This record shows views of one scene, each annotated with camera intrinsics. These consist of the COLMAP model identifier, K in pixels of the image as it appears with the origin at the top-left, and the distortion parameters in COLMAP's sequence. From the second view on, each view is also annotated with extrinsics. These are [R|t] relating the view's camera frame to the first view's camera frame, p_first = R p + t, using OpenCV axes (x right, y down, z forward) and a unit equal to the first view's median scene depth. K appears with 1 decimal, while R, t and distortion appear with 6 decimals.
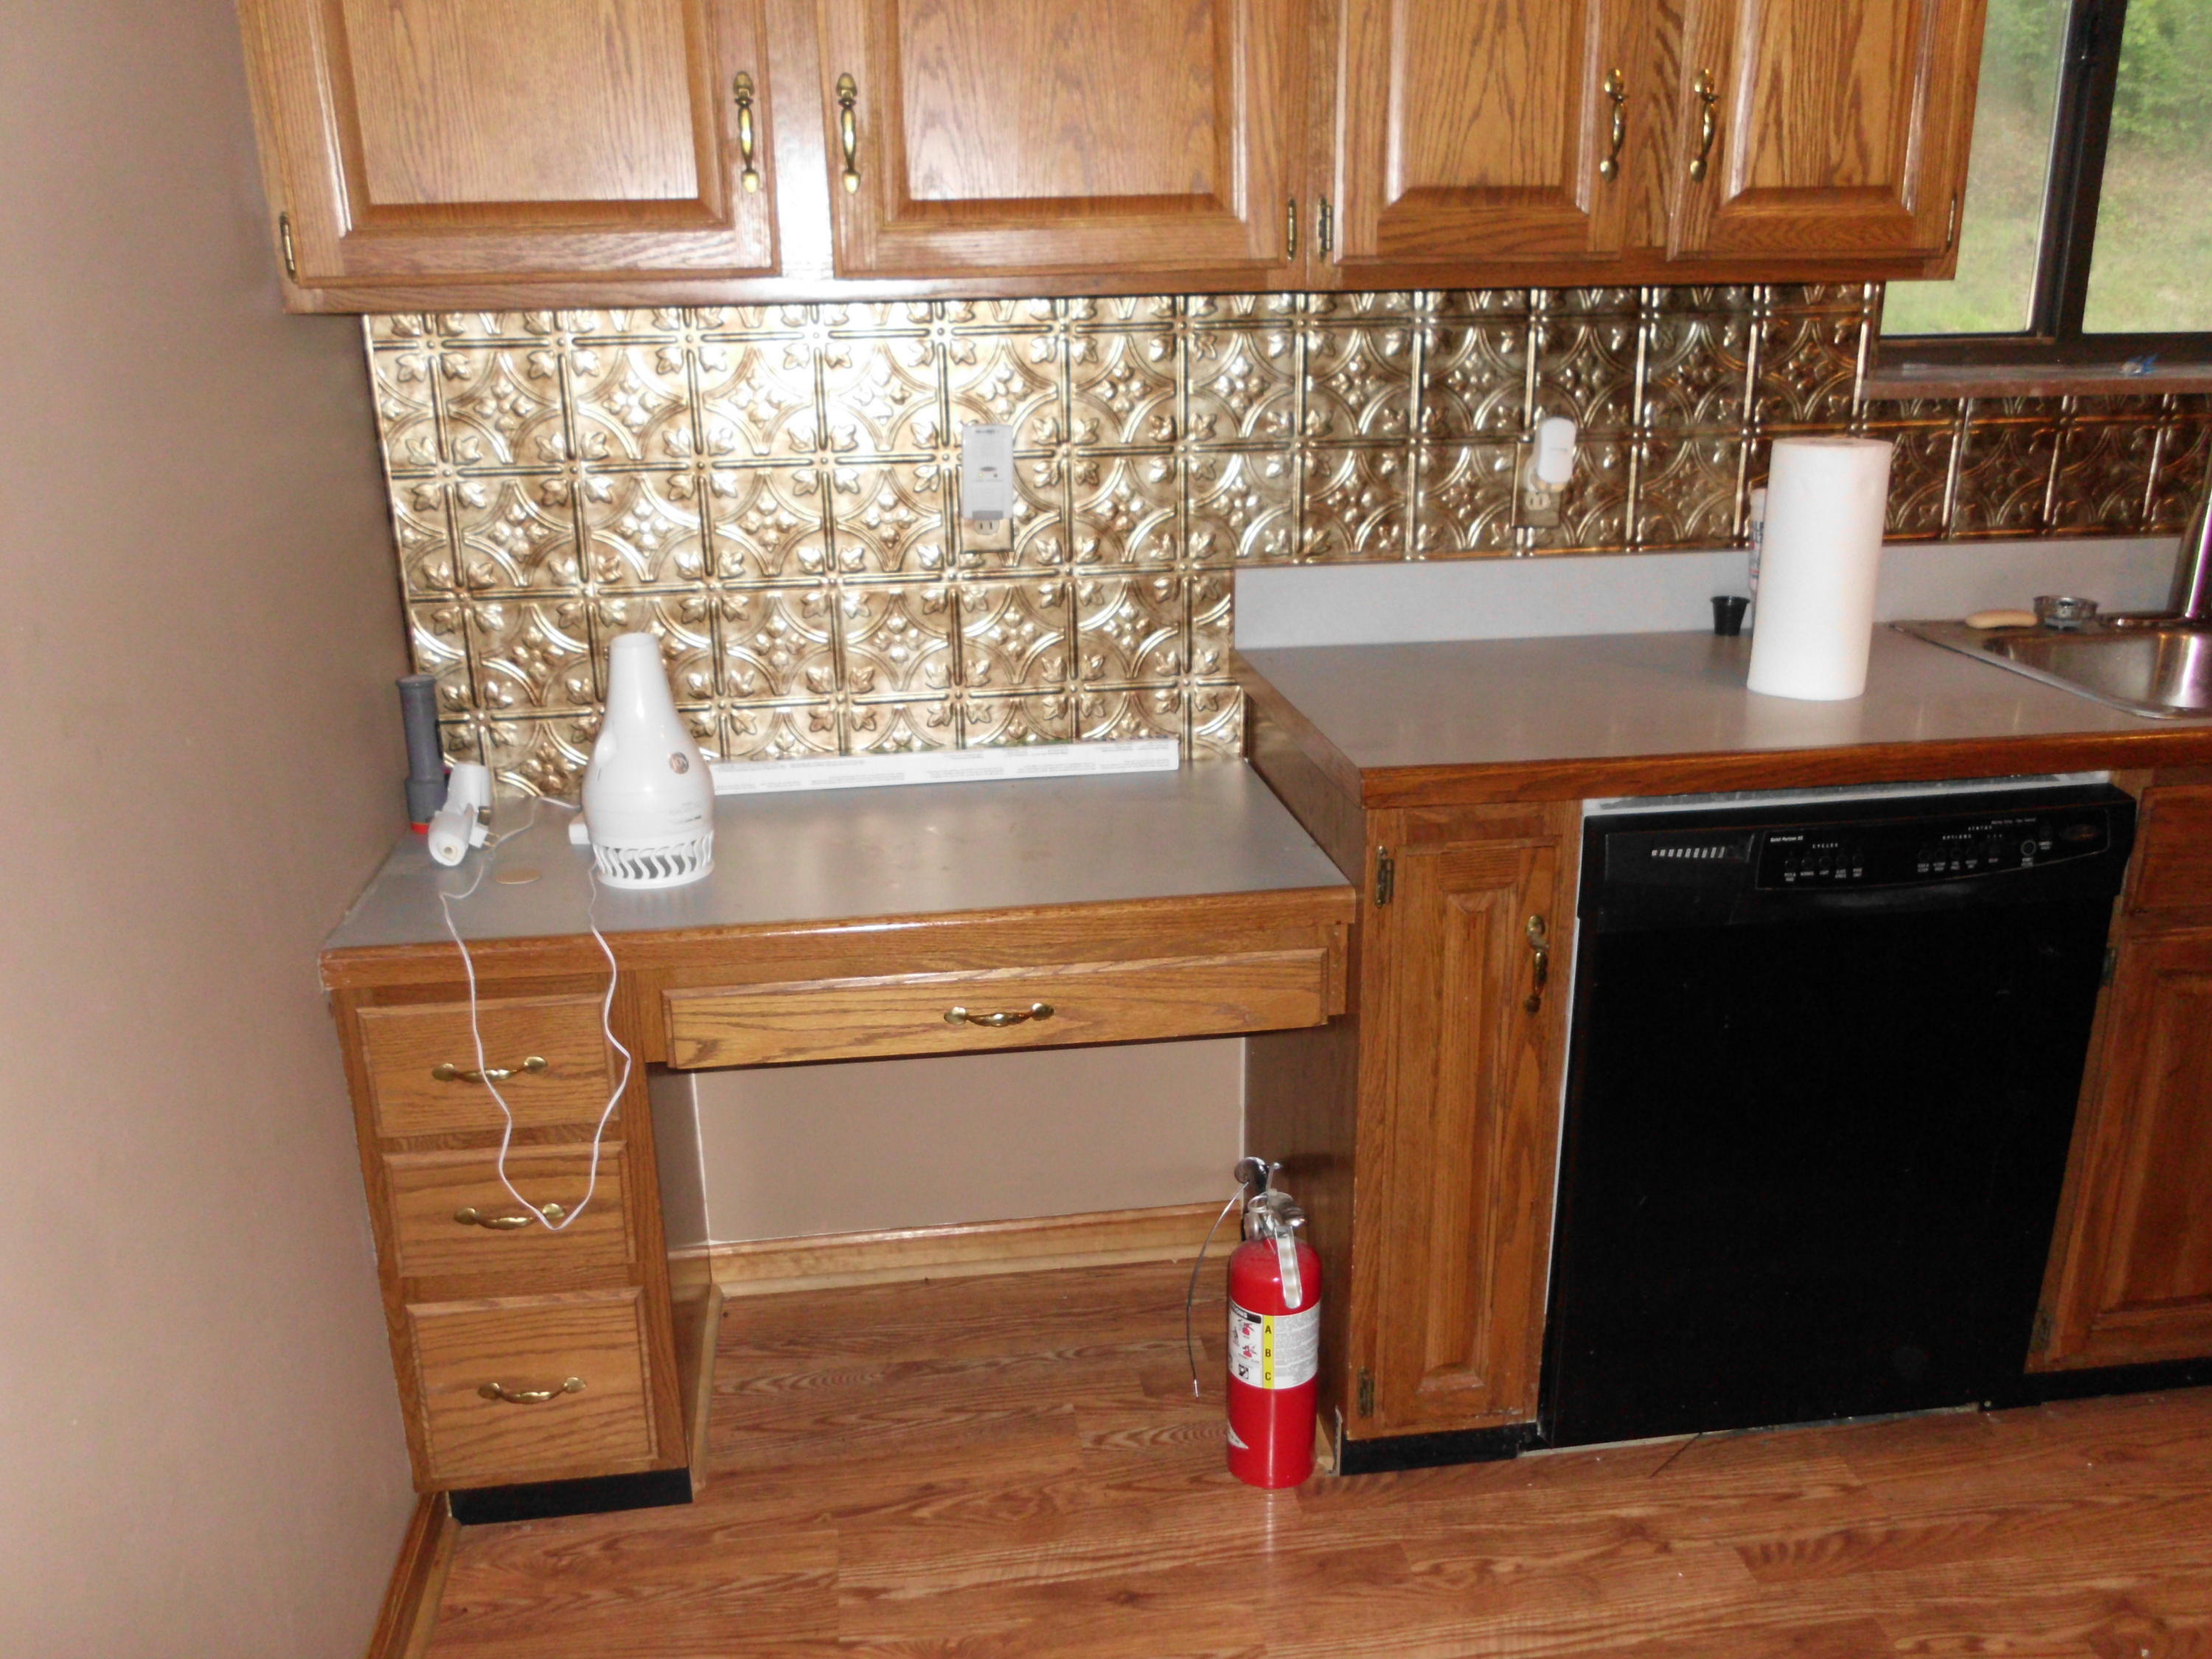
lens RADIAL K [[1815.2, 0, 1106.0], [0, 1815.2, 829.5], [0, 0, 1]] dist [-0.006838, -0.002225]
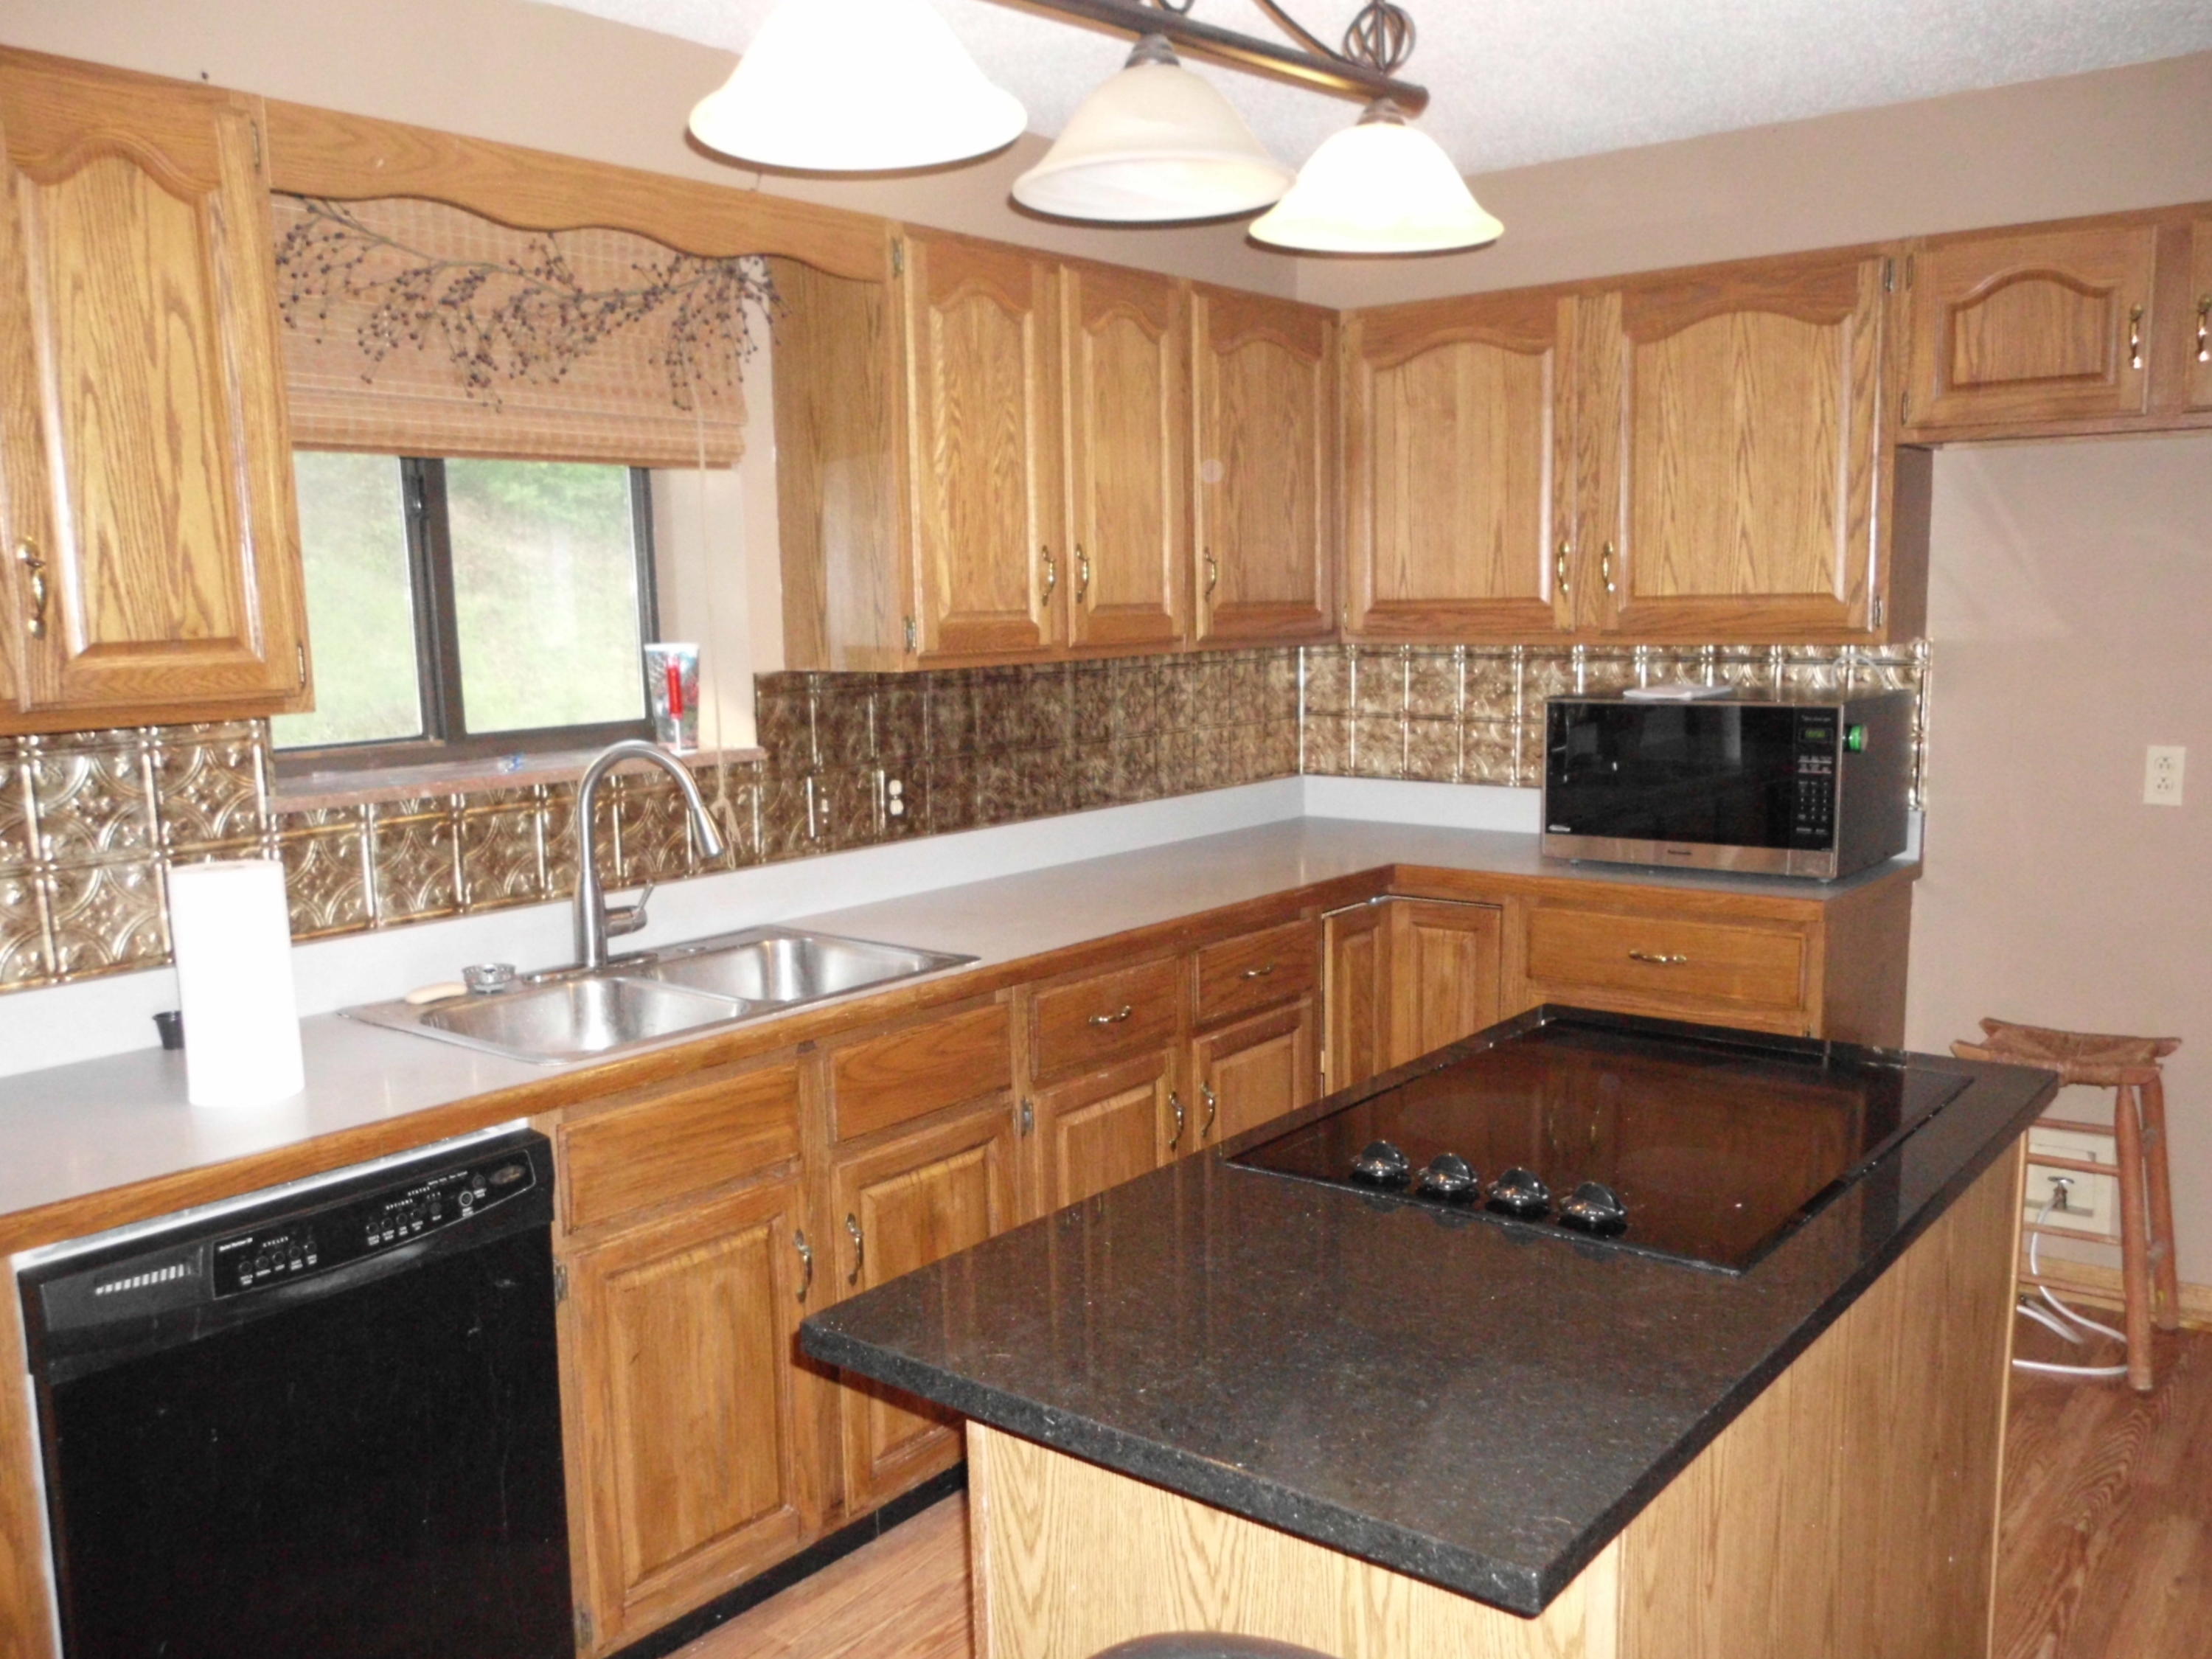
lens RADIAL K [[1867.3, 0, 1102.2], [0, 1867.3, 849.4], [0, 0, 1]] dist [0.000992, 0.010985]
pose [[0.728707, -0.101427, 0.677273, 0.025346], [0.222383, 0.970423, -0.093944, -0.002924], [-0.647713, 0.219072, 0.729709, -0.123267]]
